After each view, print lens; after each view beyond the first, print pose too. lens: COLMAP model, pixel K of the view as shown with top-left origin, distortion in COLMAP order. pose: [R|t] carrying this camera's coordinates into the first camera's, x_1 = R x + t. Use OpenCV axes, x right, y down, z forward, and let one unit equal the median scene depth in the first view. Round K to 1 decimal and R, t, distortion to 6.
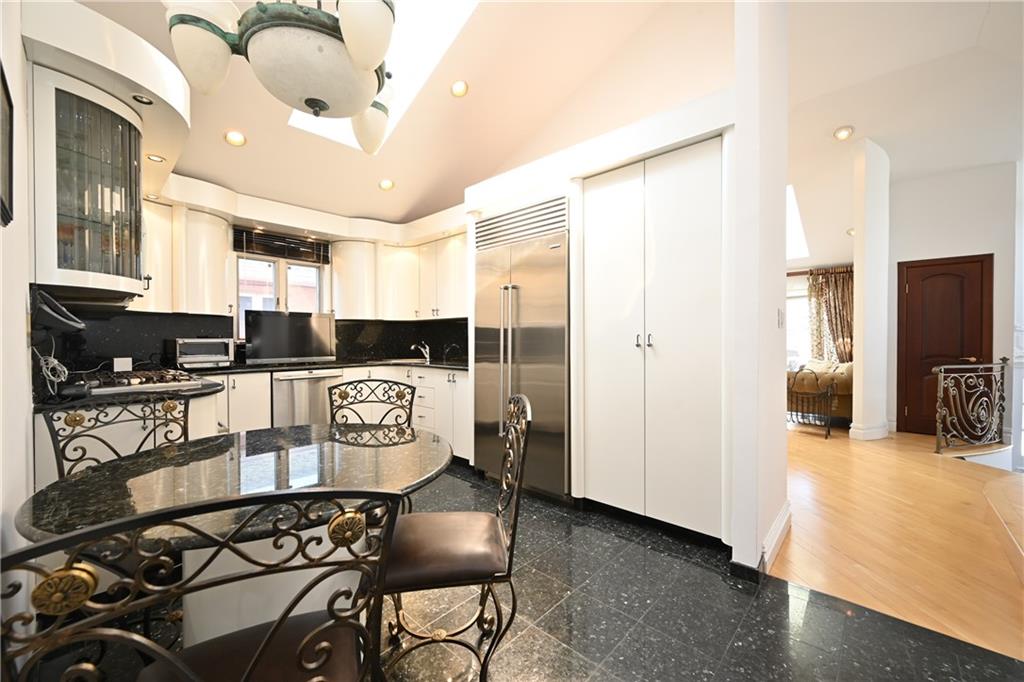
lens RADIAL K [[403.2, 0, 510.1], [0, 403.2, 341.3], [0, 0, 1]] dist [-0.000040, -0.000262]
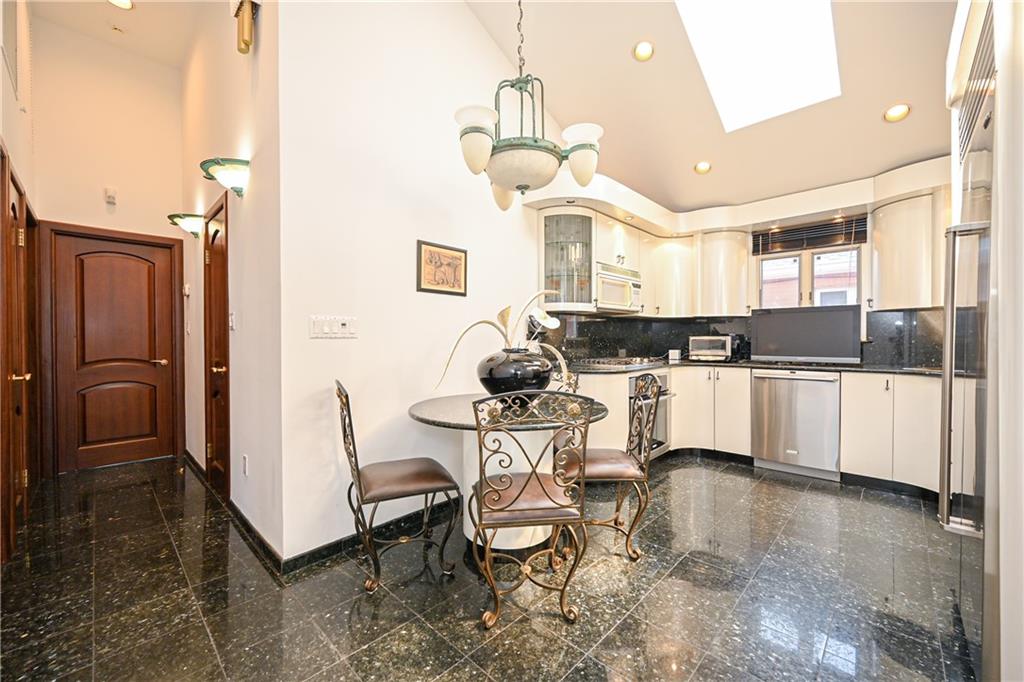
lens RADIAL K [[403.2, 0, 513.1], [0, 403.2, 340.3], [0, 0, 1]] dist [-0.000040, -0.000262]
pose [[-0.013888, 0.009254, -0.999861, 0.409479], [-0.003098, 0.999952, 0.009298, -0.003348], [0.999899, 0.003226, -0.013859, 0.361581]]
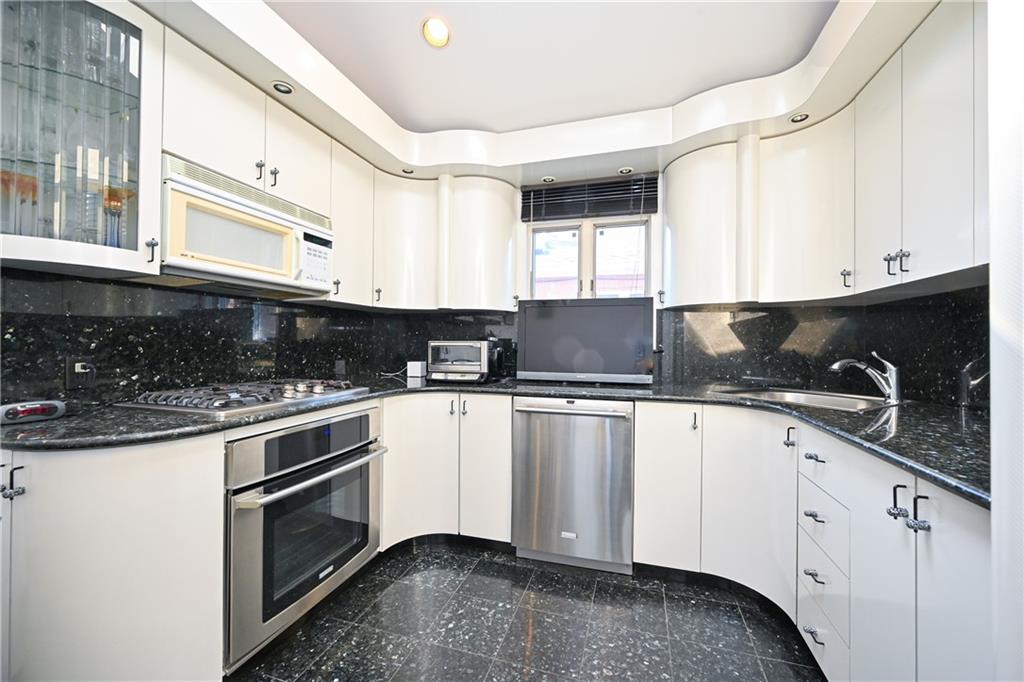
lens RADIAL K [[403.2, 0, 516.5], [0, 403.2, 341.6], [0, 0, 1]] dist [-0.000040, -0.000262]
pose [[0.442368, 0.001922, -0.896831, -0.030883], [-0.014291, 0.999886, -0.004906, -0.002967], [0.896720, 0.014987, 0.442345, 0.658191]]
